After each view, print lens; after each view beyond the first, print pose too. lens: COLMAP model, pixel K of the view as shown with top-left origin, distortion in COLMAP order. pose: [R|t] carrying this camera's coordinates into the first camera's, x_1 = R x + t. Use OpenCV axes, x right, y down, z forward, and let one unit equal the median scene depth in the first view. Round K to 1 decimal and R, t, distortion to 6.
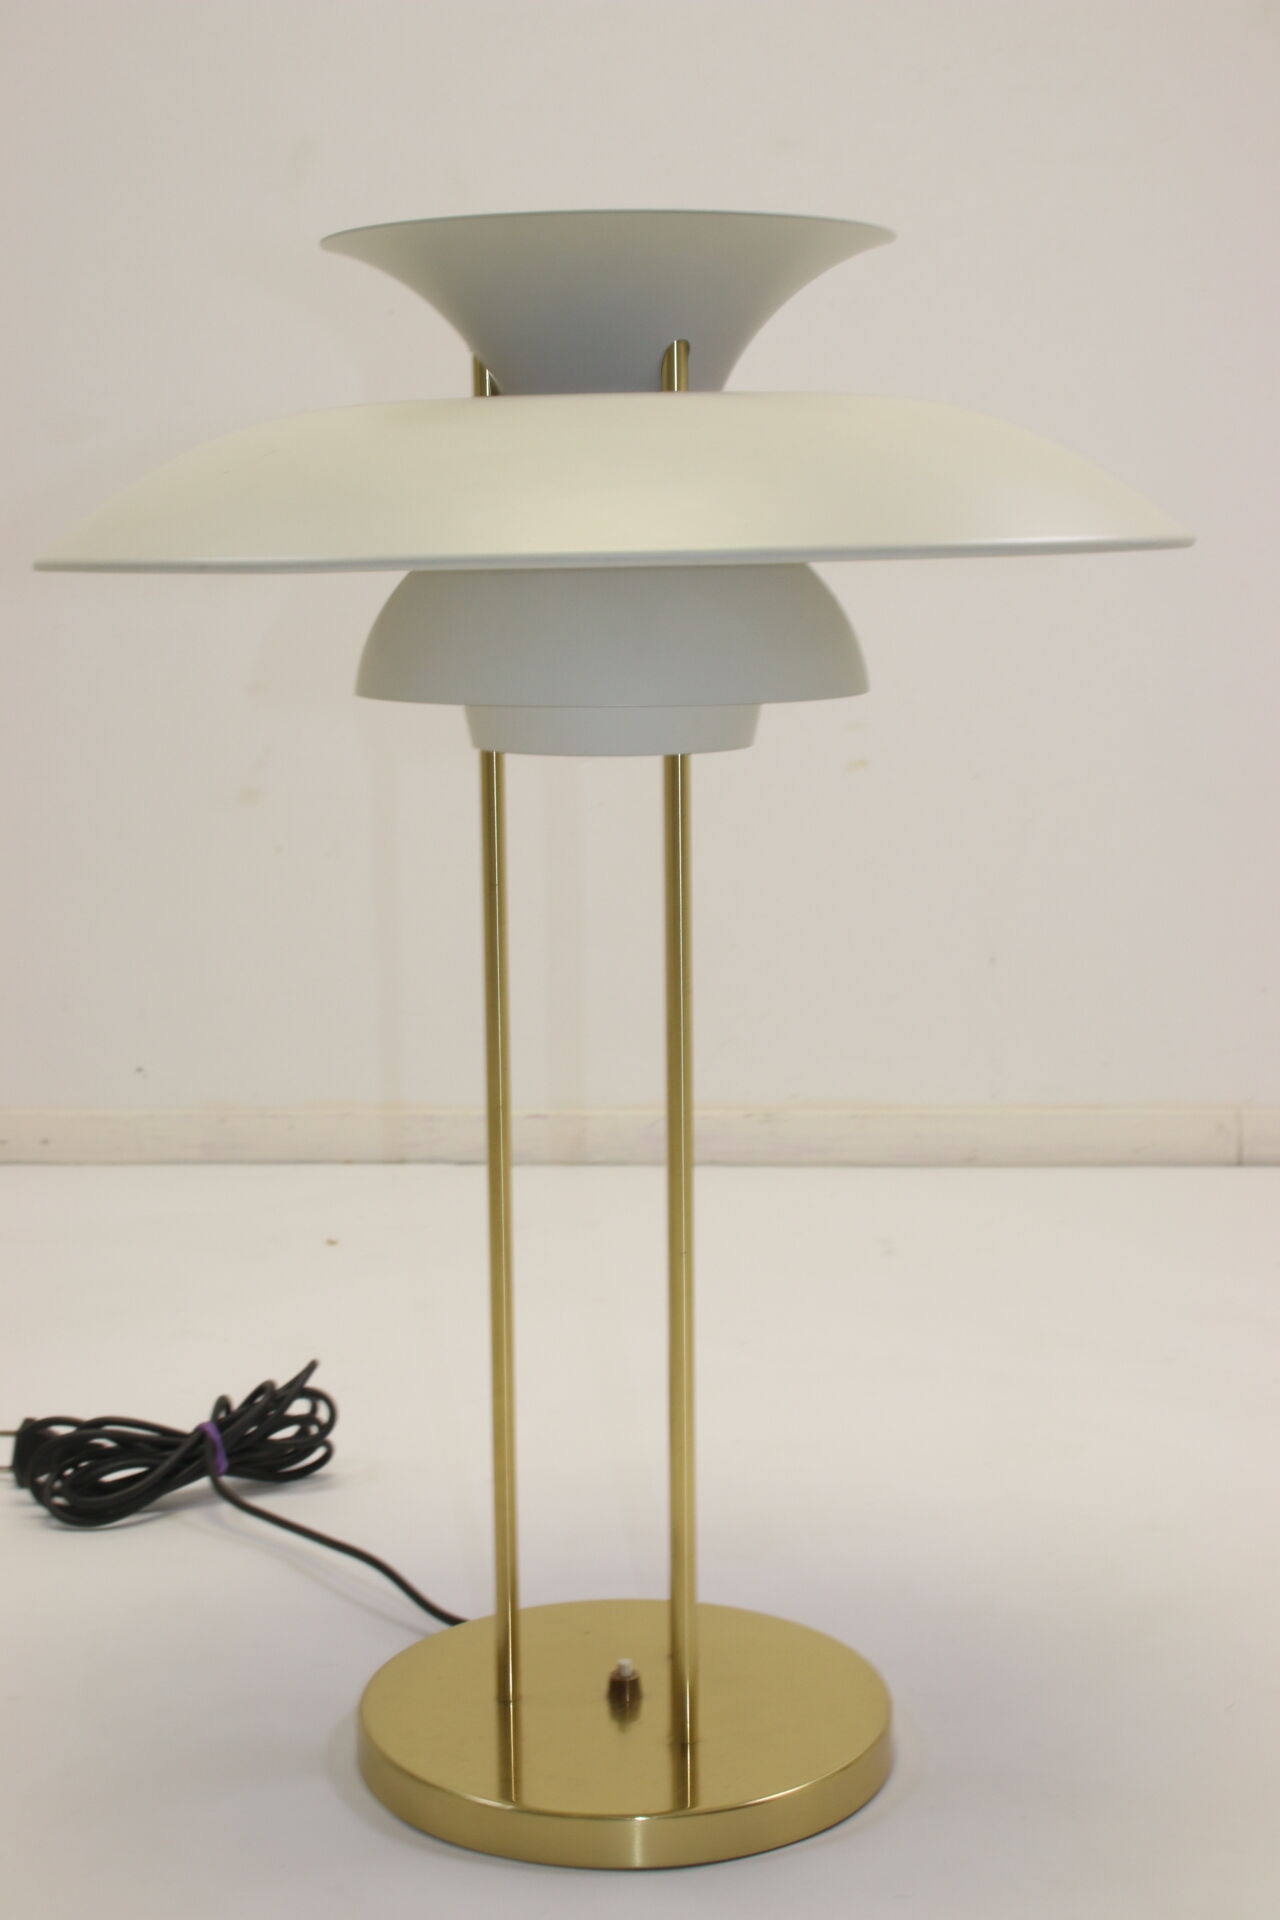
lens RADIAL K [[2840.1, 0, 651.5], [0, 2840.1, 971.5], [0, 0, 1]] dist [0.003856, 0.000000]
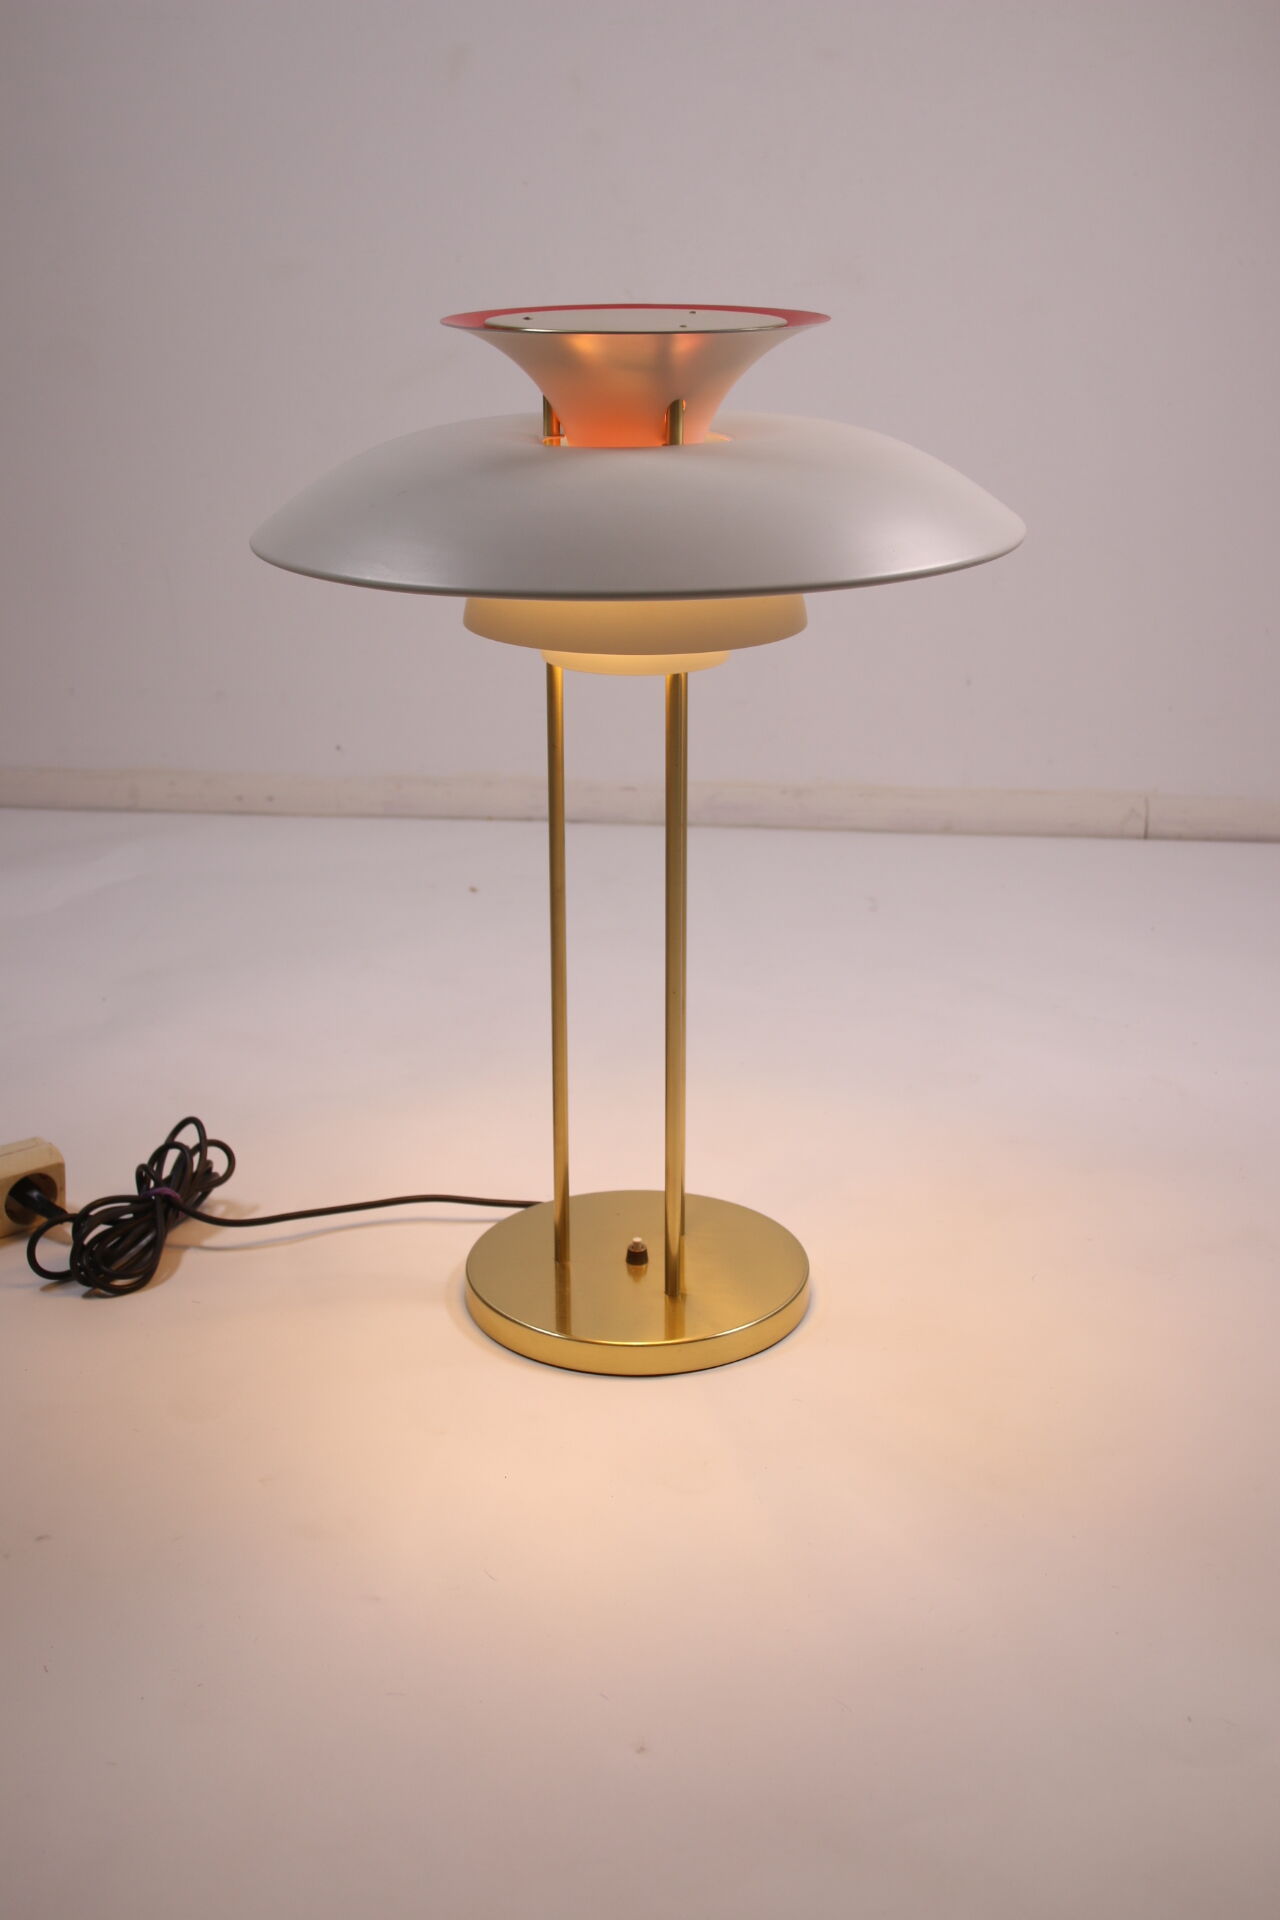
lens RADIAL K [[2353.5, 0, 643.3], [0, 2353.5, 921.6], [0, 0, 1]] dist [-0.060167, 0.000000]
pose [[0.998216, 0.025278, -0.054087, 0.029820], [-0.016244, 0.986759, 0.161375, -0.069091], [0.057450, -0.160209, 0.985410, -0.120125]]
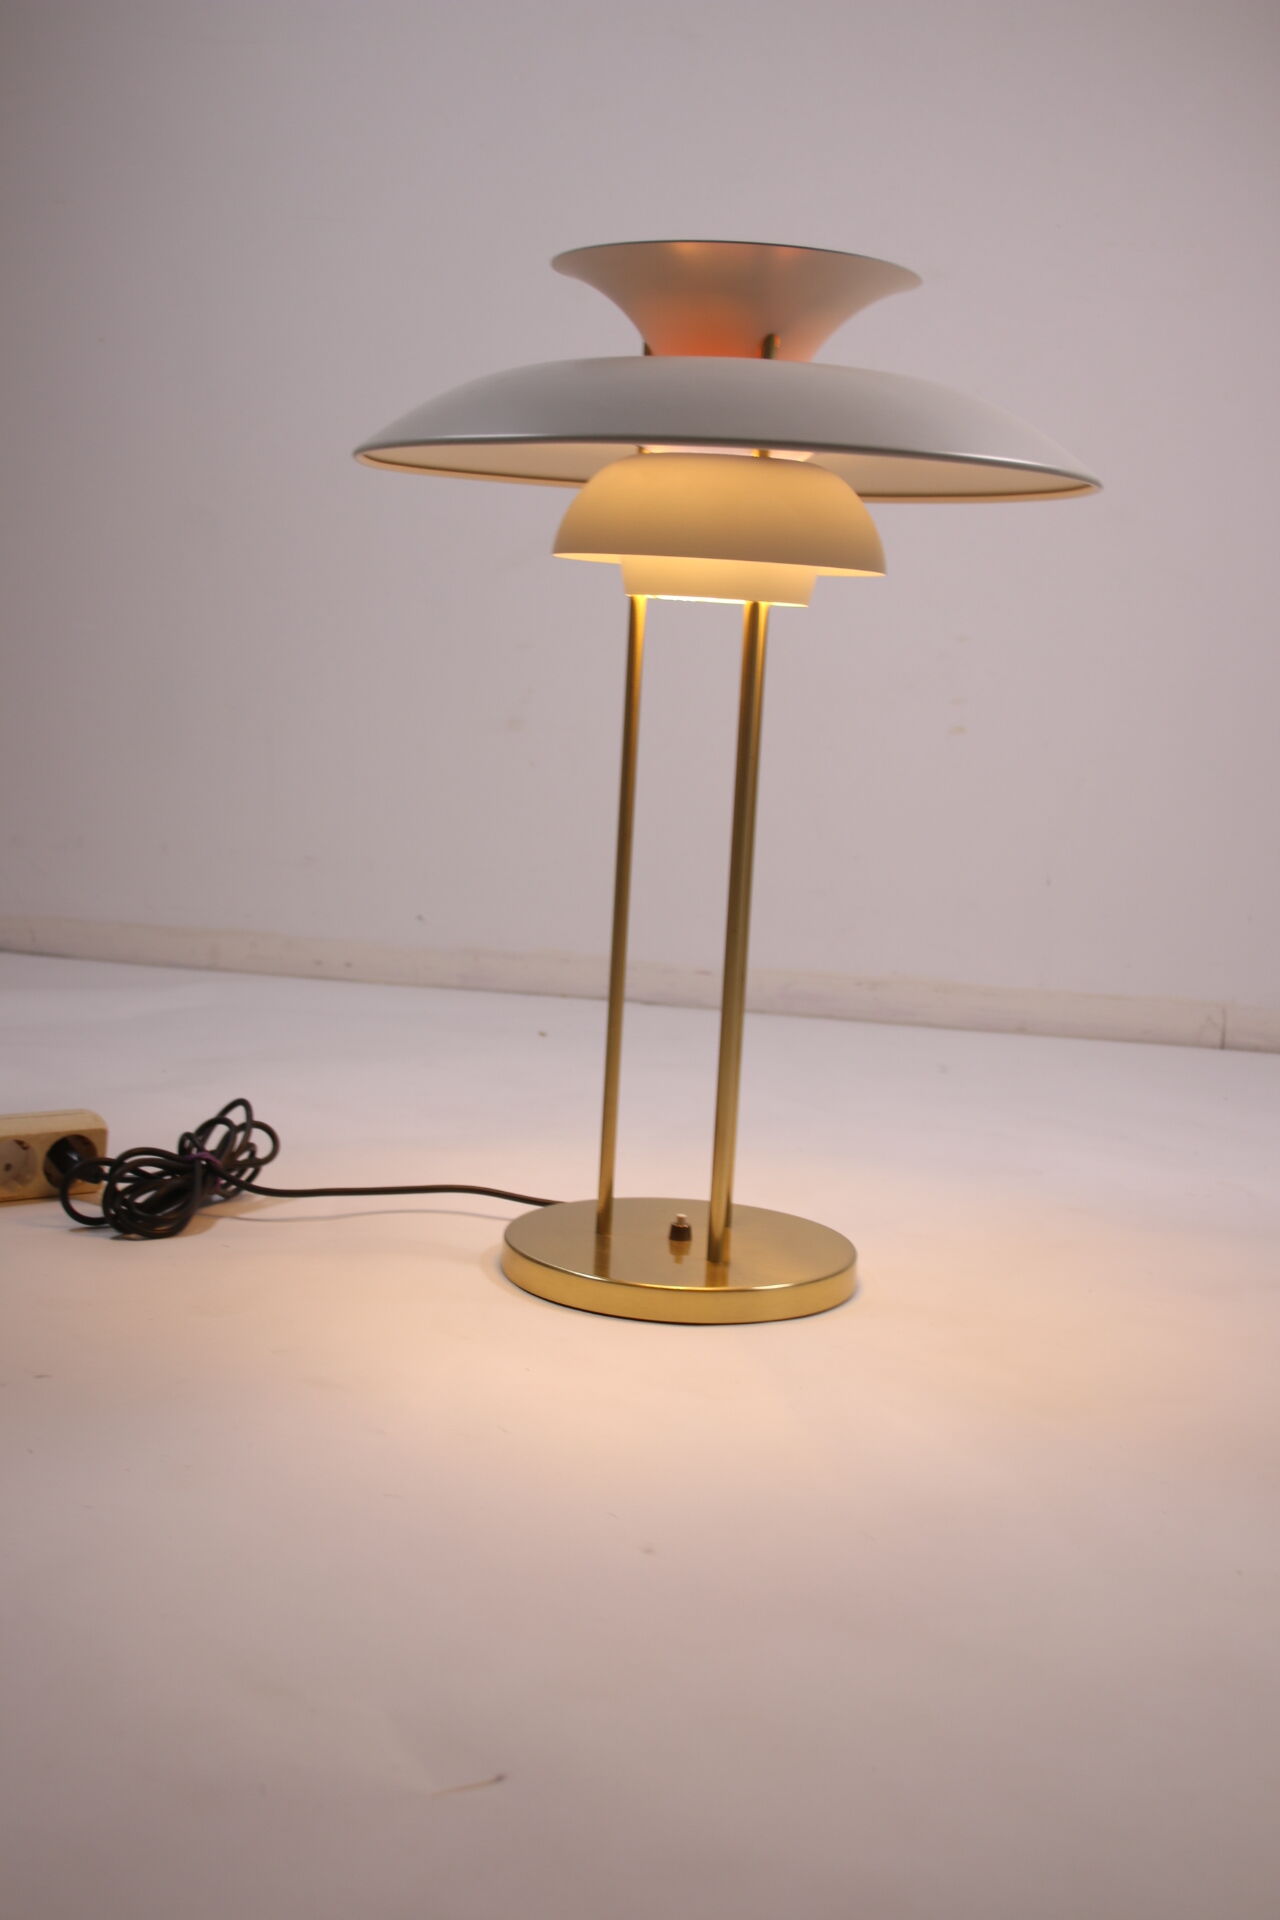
lens RADIAL K [[2353.5, 0, 639.5], [0, 2353.5, 947.2], [0, 0, 1]] dist [-0.060167, 0.000000]
pose [[0.991860, 0.077821, -0.100789, 0.042498], [-0.080557, 0.996476, -0.023359, 0.068567], [0.098616, 0.031288, 0.994634, -0.126785]]
